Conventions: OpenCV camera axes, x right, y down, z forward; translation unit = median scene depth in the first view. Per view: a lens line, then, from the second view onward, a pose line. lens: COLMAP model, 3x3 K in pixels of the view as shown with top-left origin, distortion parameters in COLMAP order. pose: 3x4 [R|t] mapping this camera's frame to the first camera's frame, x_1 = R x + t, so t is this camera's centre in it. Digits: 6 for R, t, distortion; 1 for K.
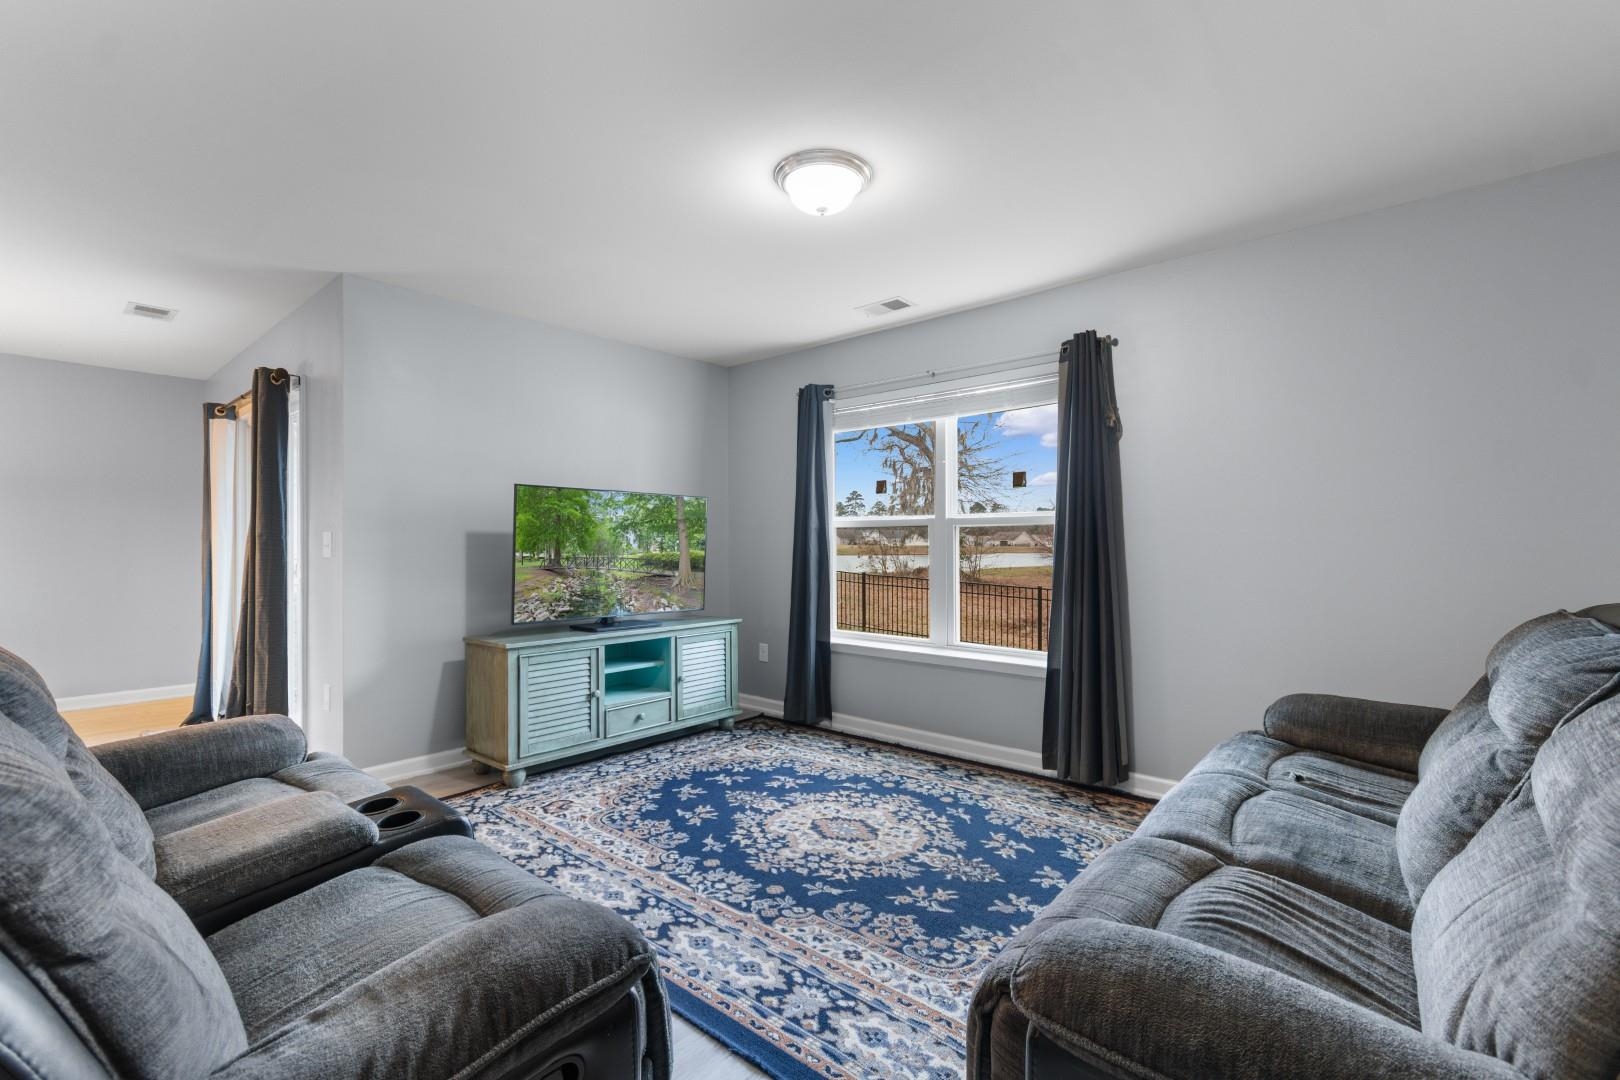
lens RADIAL K [[709.0, 0, 812.6], [0, 709.0, 538.7], [0, 0, 1]] dist [0.005021, -0.001193]
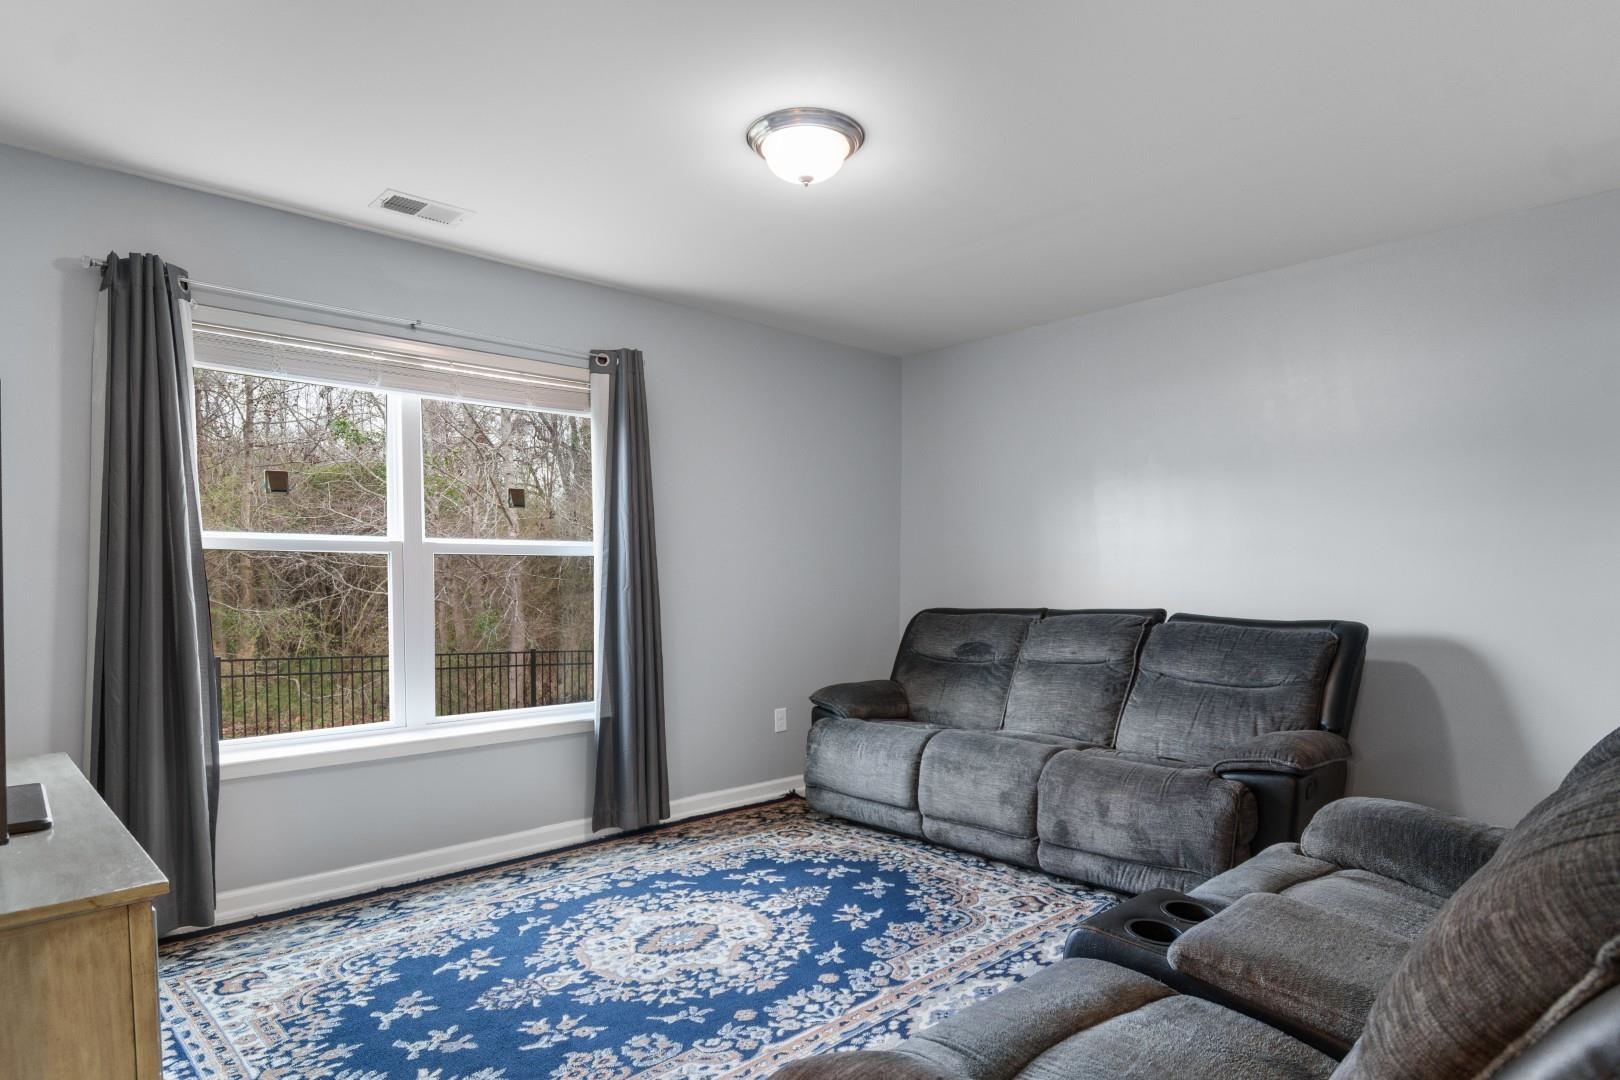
lens RADIAL K [[913.8, 0, 805.2], [0, 913.8, 631.0], [0, 0, 1]] dist [-0.000122, -0.000038]
pose [[0.107489, -0.057050, 0.992568, -1.059639], [-0.001120, 0.998345, 0.057503, 0.009905], [-0.994206, -0.007292, 0.107248, 0.854494]]
